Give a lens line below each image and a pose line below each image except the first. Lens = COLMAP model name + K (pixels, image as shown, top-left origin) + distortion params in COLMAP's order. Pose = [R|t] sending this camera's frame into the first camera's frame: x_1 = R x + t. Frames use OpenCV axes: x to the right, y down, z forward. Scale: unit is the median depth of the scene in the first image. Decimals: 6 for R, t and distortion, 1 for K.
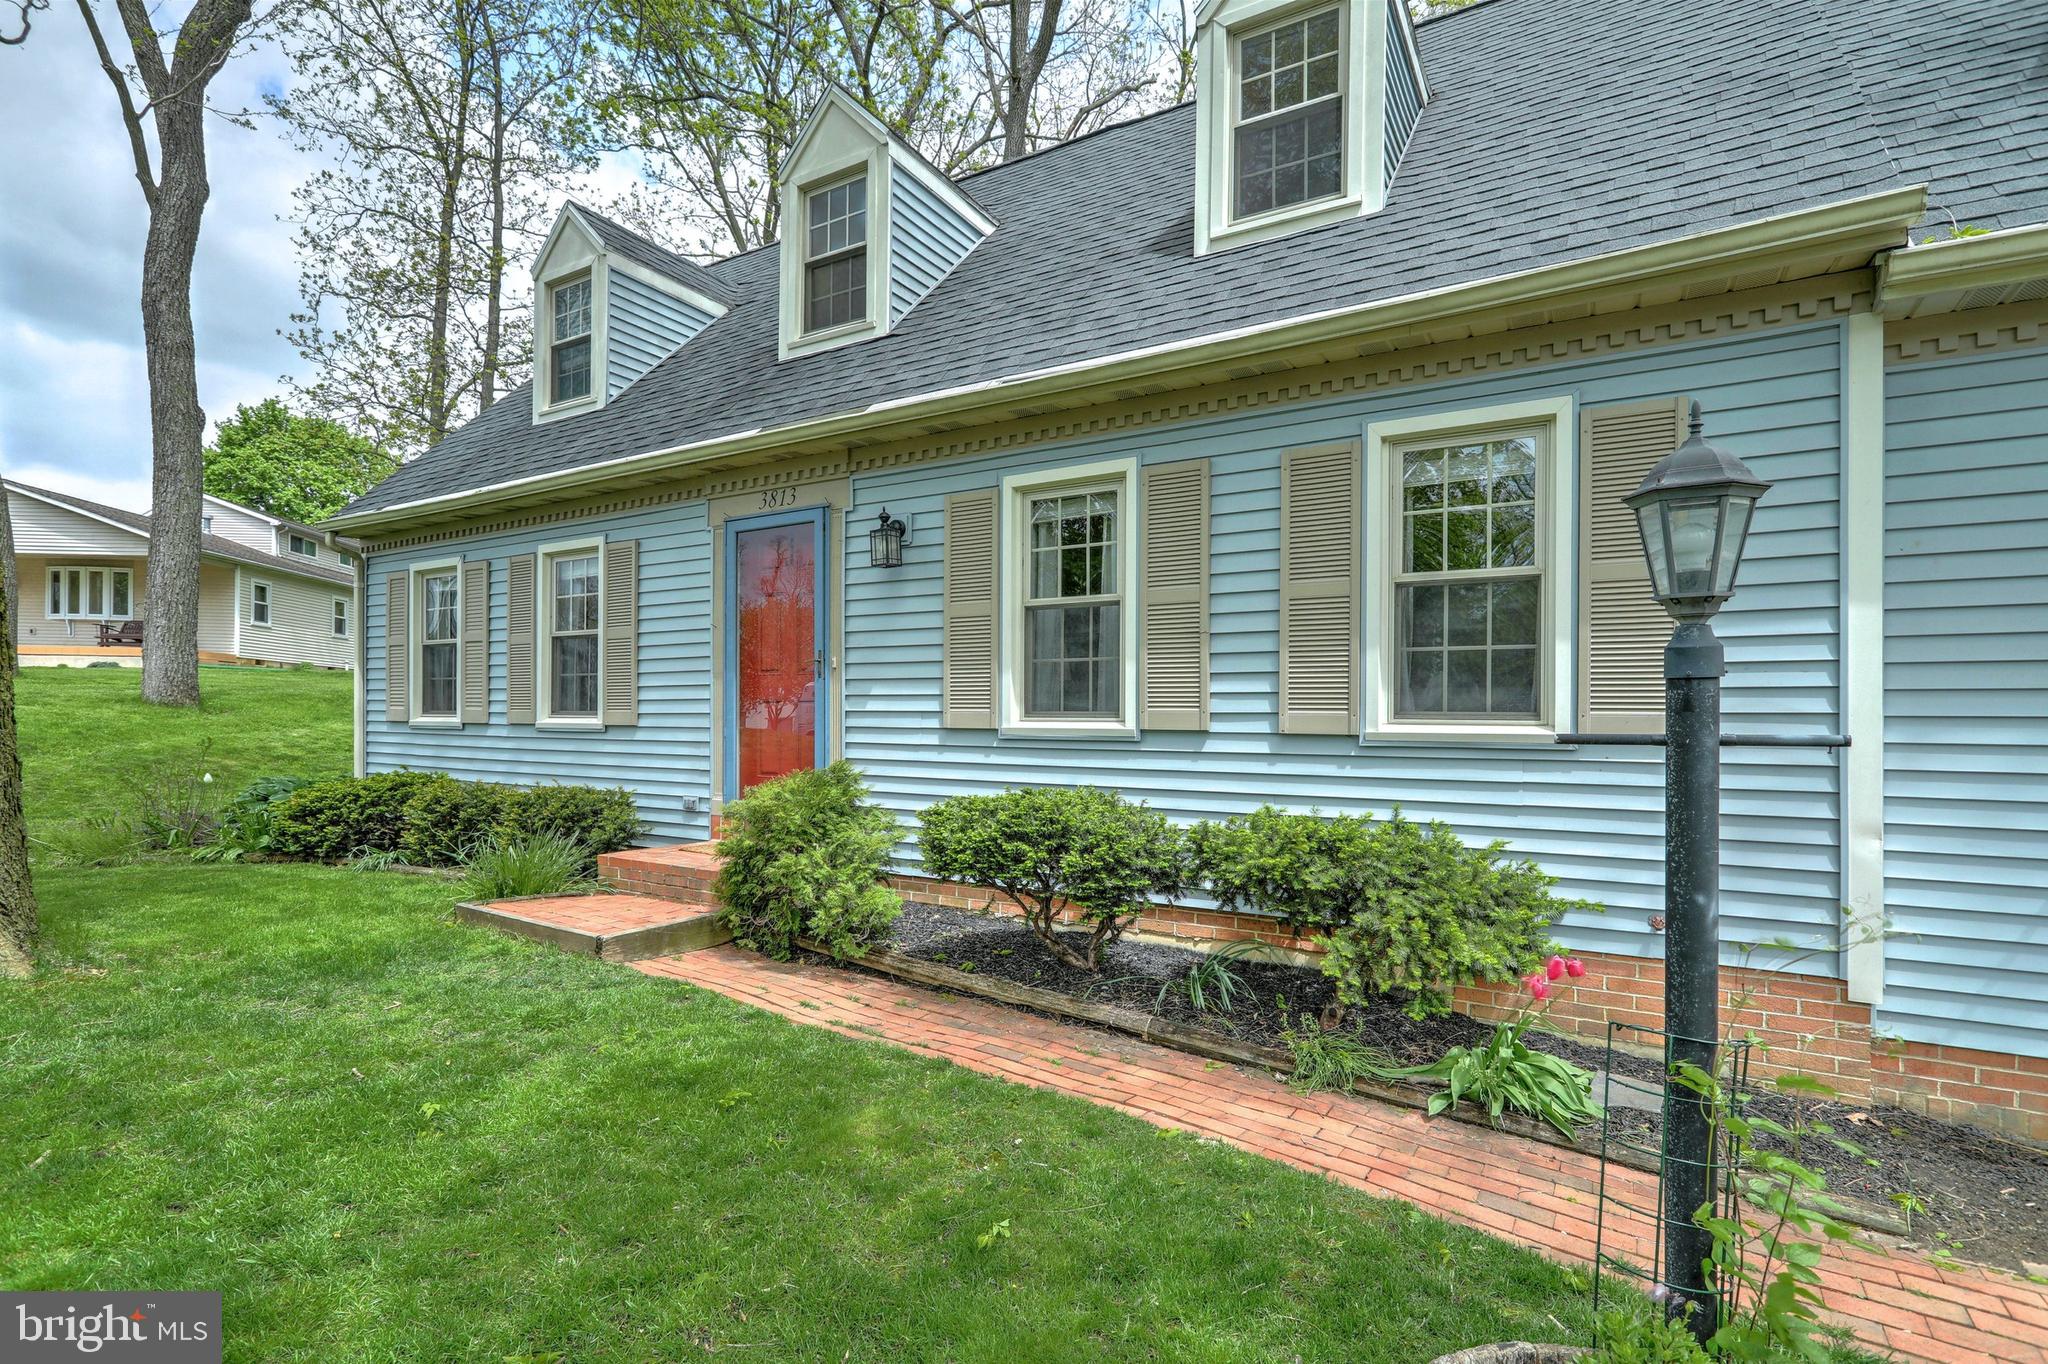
lens RADIAL K [[1084.0, 0, 1024.7], [0, 1084.0, 714.3], [0, 0, 1]] dist [-0.000547, -0.000059]
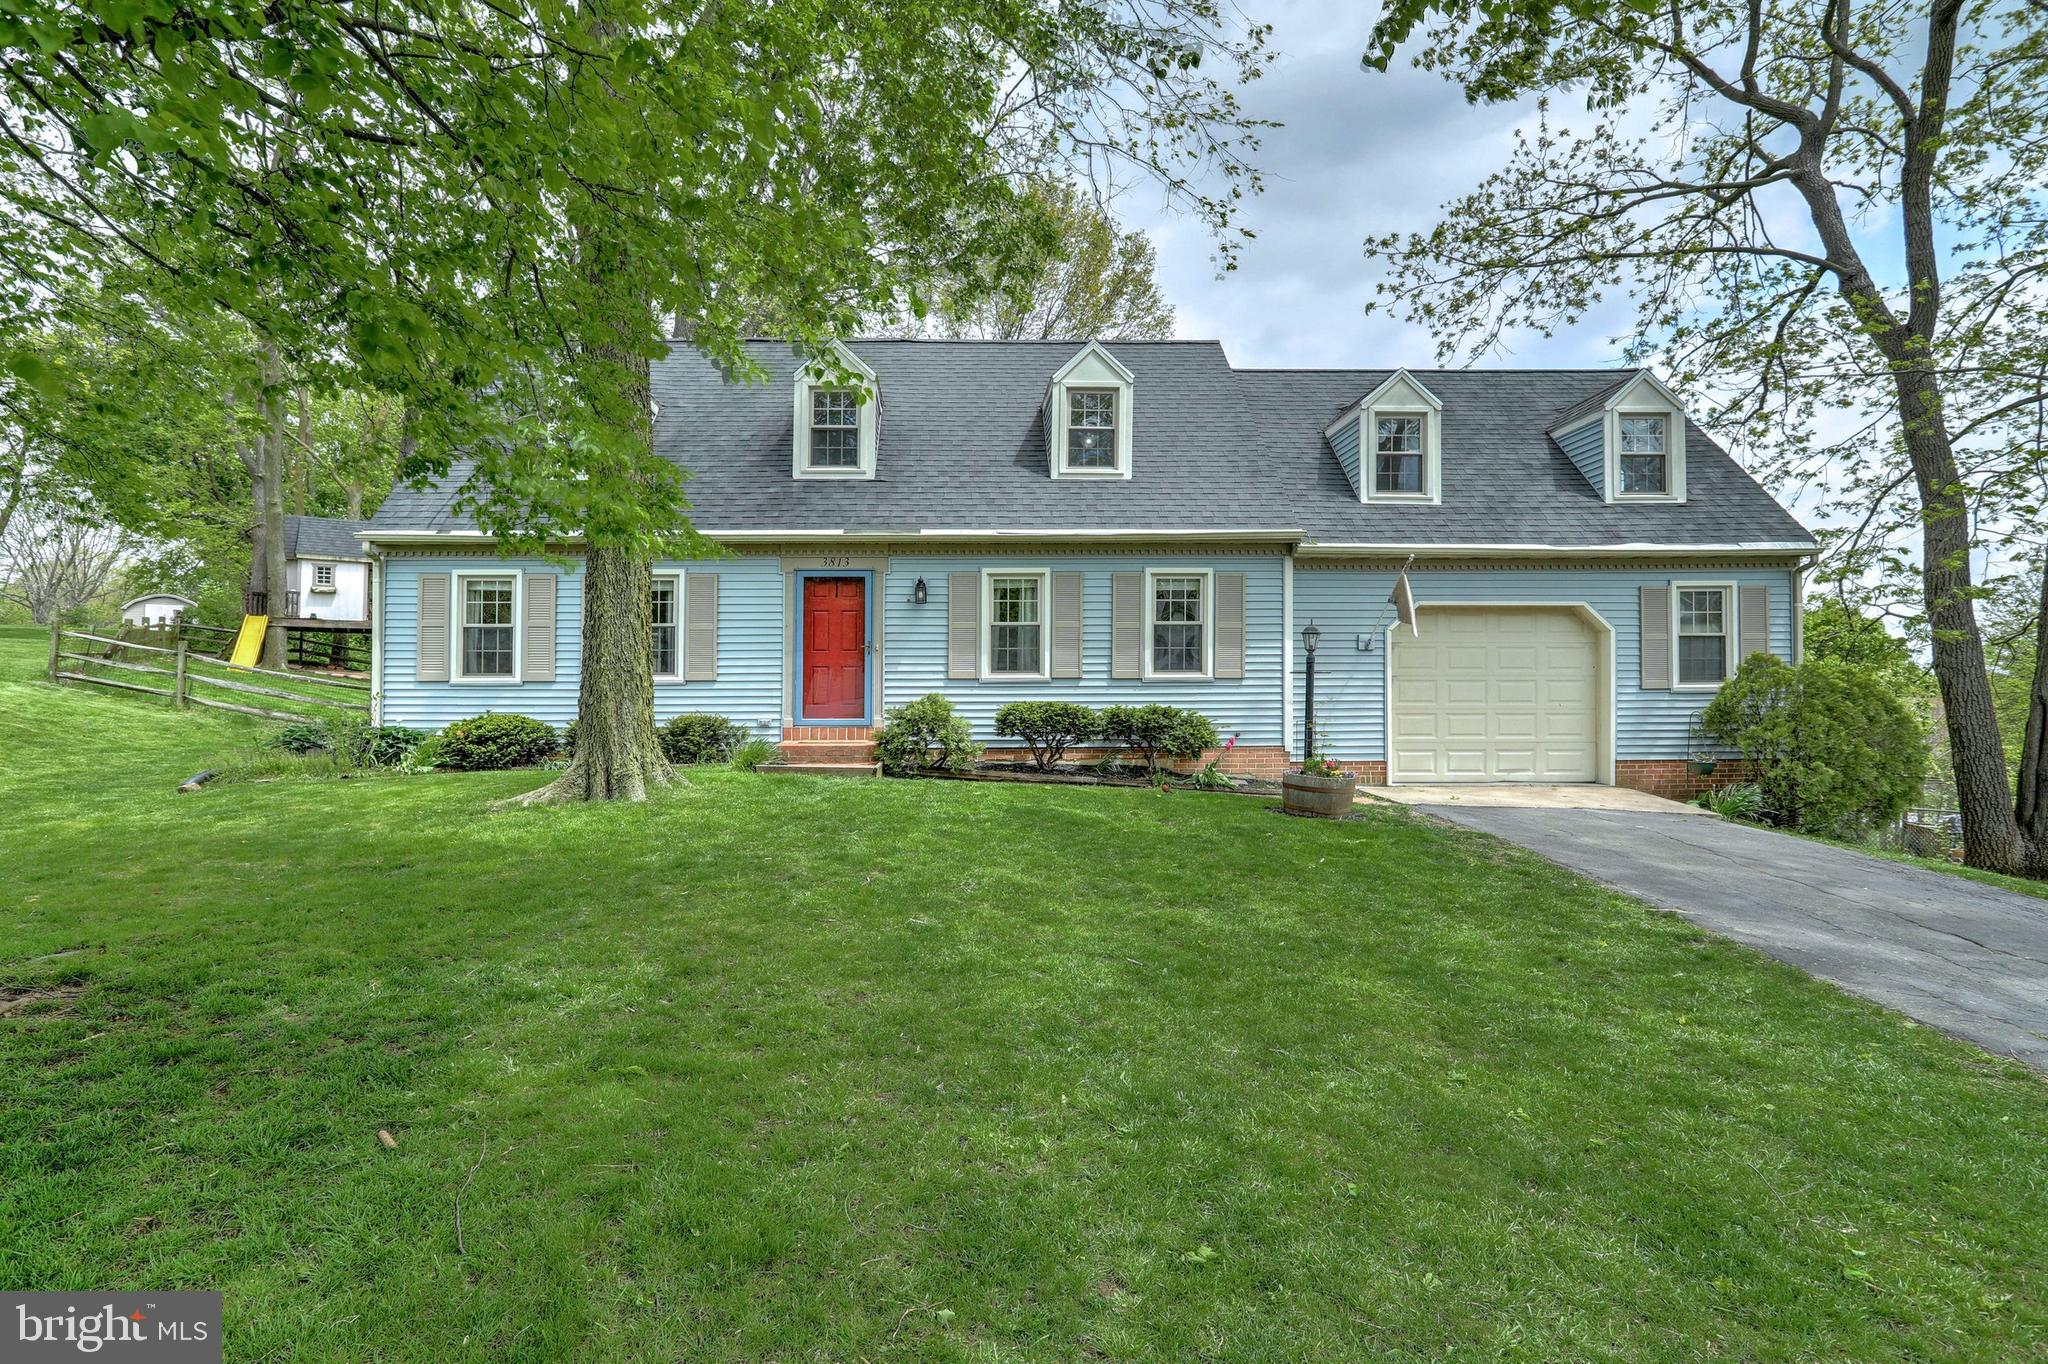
lens RADIAL K [[969.6, 0, 1018.7], [0, 969.6, 671.9], [0, 0, 1]] dist [0.000689, 0.000159]
pose [[0.866470, -0.005123, 0.499203, -1.095631], [0.007758, 0.999965, -0.003203, 0.007800], [-0.499169, 0.006648, 0.866479, -0.907263]]
